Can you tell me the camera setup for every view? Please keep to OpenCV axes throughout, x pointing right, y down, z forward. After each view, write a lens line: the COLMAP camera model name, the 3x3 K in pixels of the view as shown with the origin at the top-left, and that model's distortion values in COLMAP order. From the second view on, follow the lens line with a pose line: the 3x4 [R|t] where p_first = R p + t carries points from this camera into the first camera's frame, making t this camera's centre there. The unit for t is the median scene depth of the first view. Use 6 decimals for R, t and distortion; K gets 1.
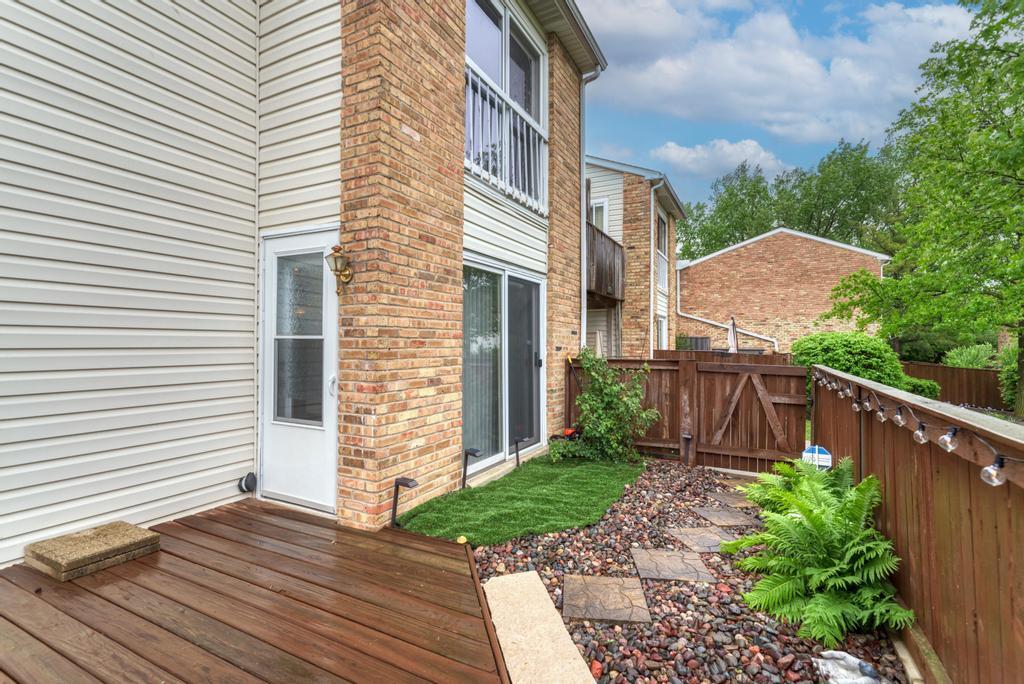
lens RADIAL K [[480.3, 0, 505.1], [0, 480.3, 343.1], [0, 0, 1]] dist [0.002445, -0.000305]
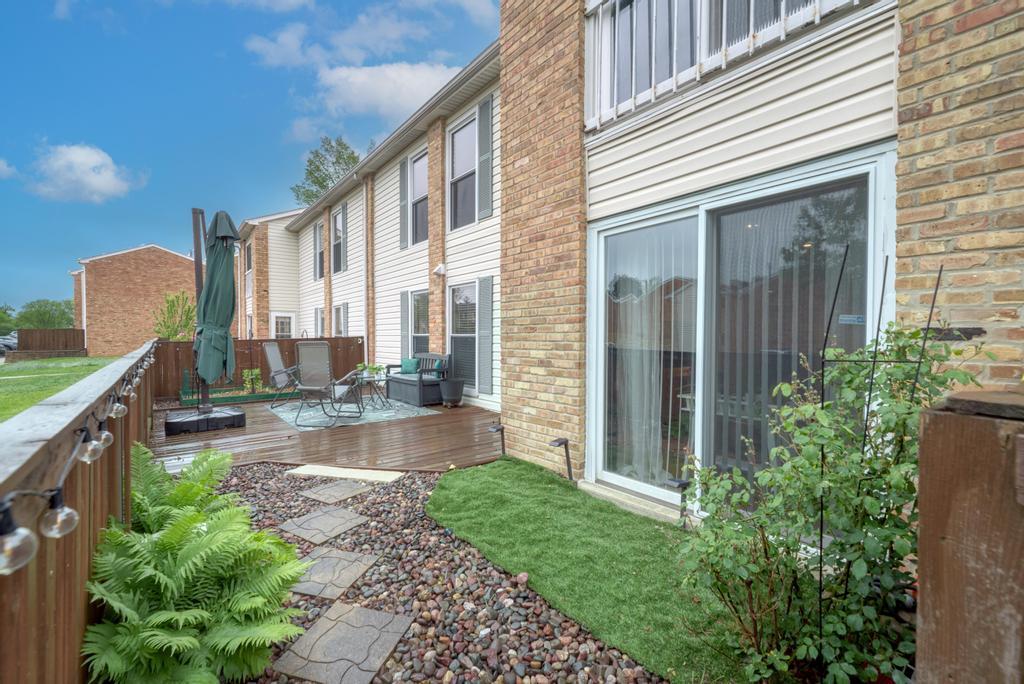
lens RADIAL K [[443.0, 0, 512.2], [0, 443.0, 343.4], [0, 0, 1]] dist [0.005655, -0.002461]
pose [[-0.409067, 0.012753, -0.912415, 0.792564], [0.002167, 0.999913, 0.013004, 0.020036], [0.912502, 0.003342, -0.409059, 1.306293]]
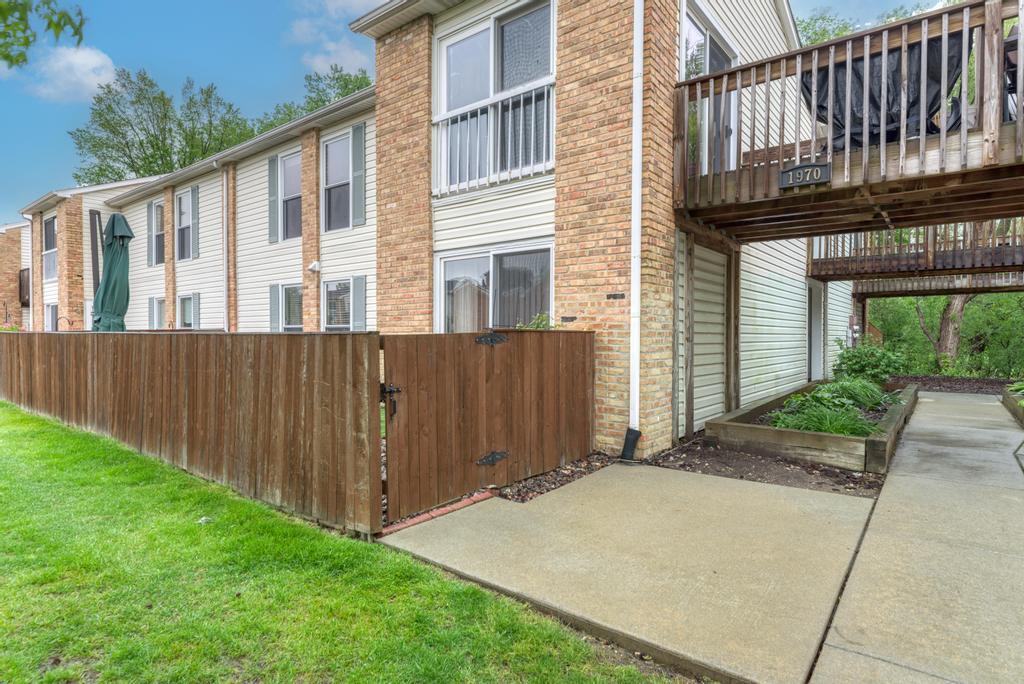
lens RADIAL K [[558.7, 0, 504.6], [0, 558.7, 344.2], [0, 0, 1]] dist [0.014049, -0.001611]
pose [[-0.194629, 0.013146, -0.980789, 1.661795], [0.001451, 0.999913, 0.013114, 0.064448], [0.980876, 0.001129, -0.194631, 1.662863]]
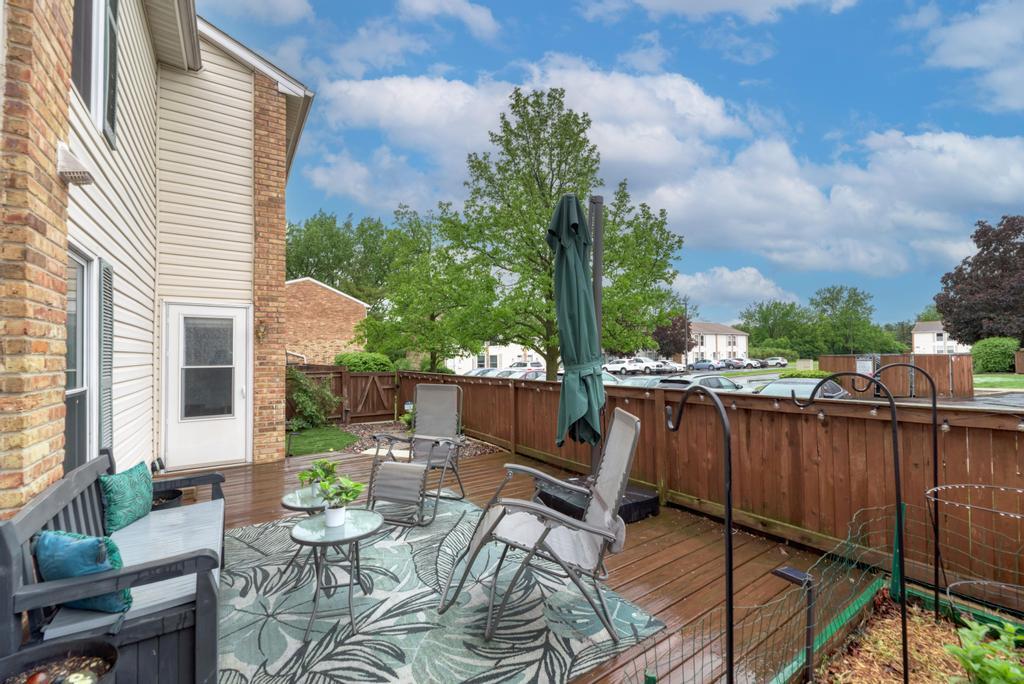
lens RADIAL K [[430.9, 0, 512.4], [0, 430.9, 342.2], [0, 0, 1]] dist [-0.000872, -0.000240]
pose [[0.474470, 0.015331, 0.880138, -0.993395], [0.011084, 0.999665, -0.023388, -0.040491], [-0.880202, 0.020853, 0.474141, -0.517265]]
